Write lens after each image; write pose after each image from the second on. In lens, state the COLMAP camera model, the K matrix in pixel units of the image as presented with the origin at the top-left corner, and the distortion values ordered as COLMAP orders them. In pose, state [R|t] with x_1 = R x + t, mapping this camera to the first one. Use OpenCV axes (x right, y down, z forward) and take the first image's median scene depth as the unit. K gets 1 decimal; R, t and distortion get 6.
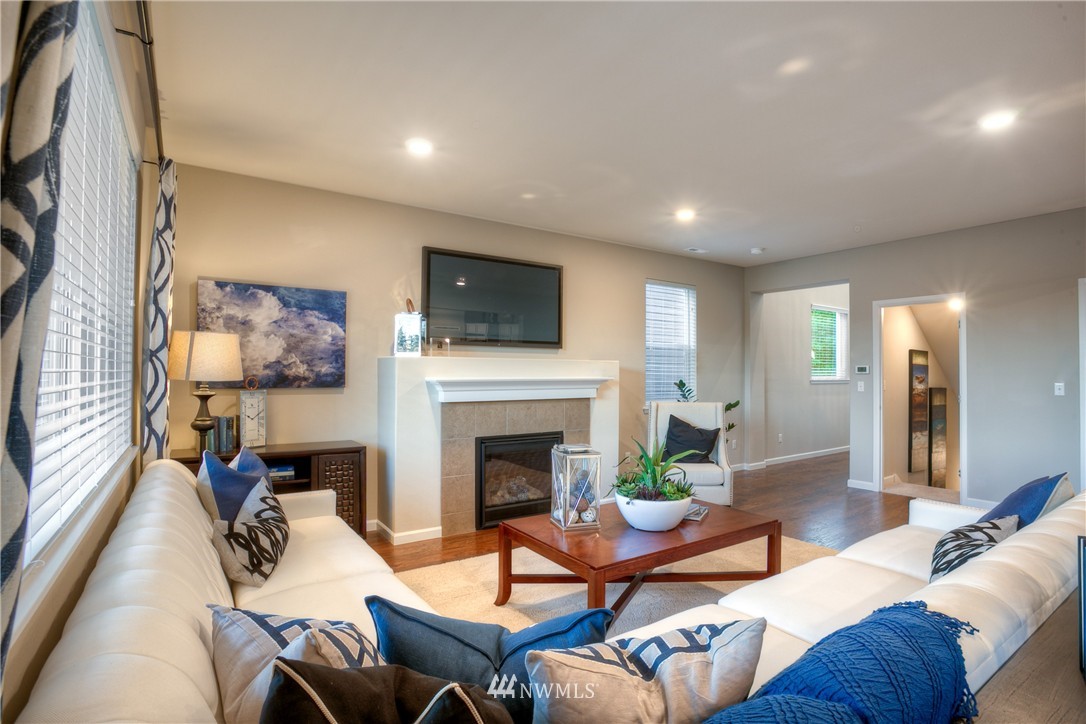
lens RADIAL K [[526.7, 0, 541.1], [0, 526.7, 360.9], [0, 0, 1]] dist [-0.035581, 0.009777]
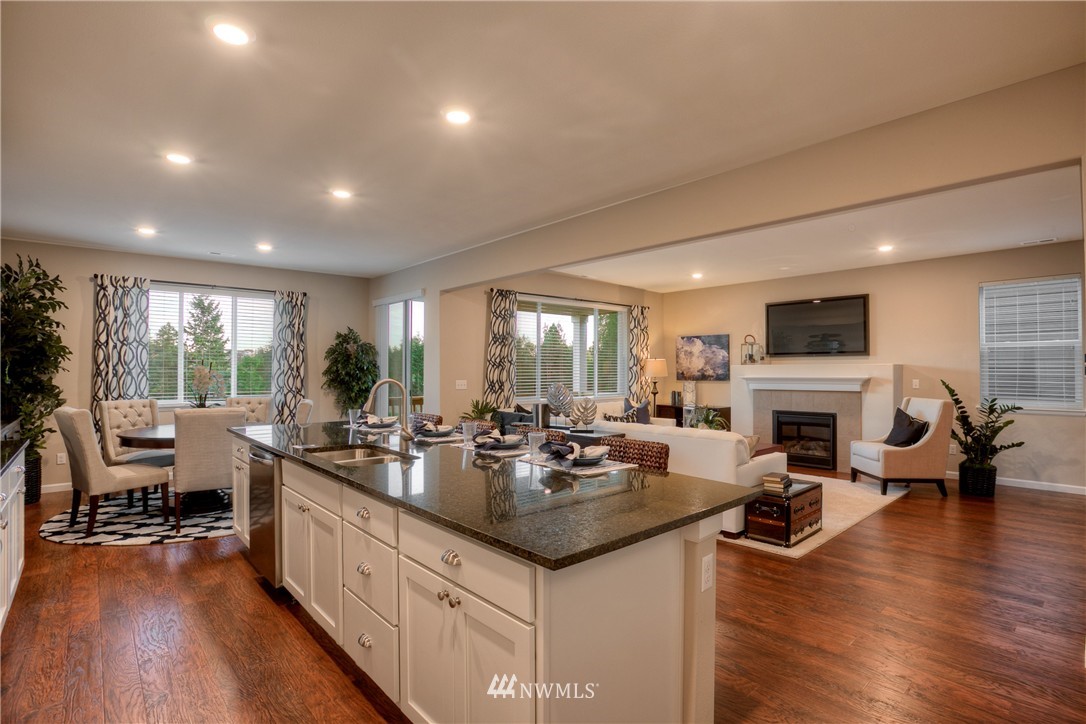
lens RADIAL K [[526.7, 0, 544.8], [0, 526.7, 364.7], [0, 0, 1]] dist [-0.035581, 0.009777]
pose [[0.140541, -0.022748, -0.989813, 1.571178], [0.012184, 0.999700, -0.021245, 0.023076], [0.990000, -0.009074, 0.140776, -0.000022]]
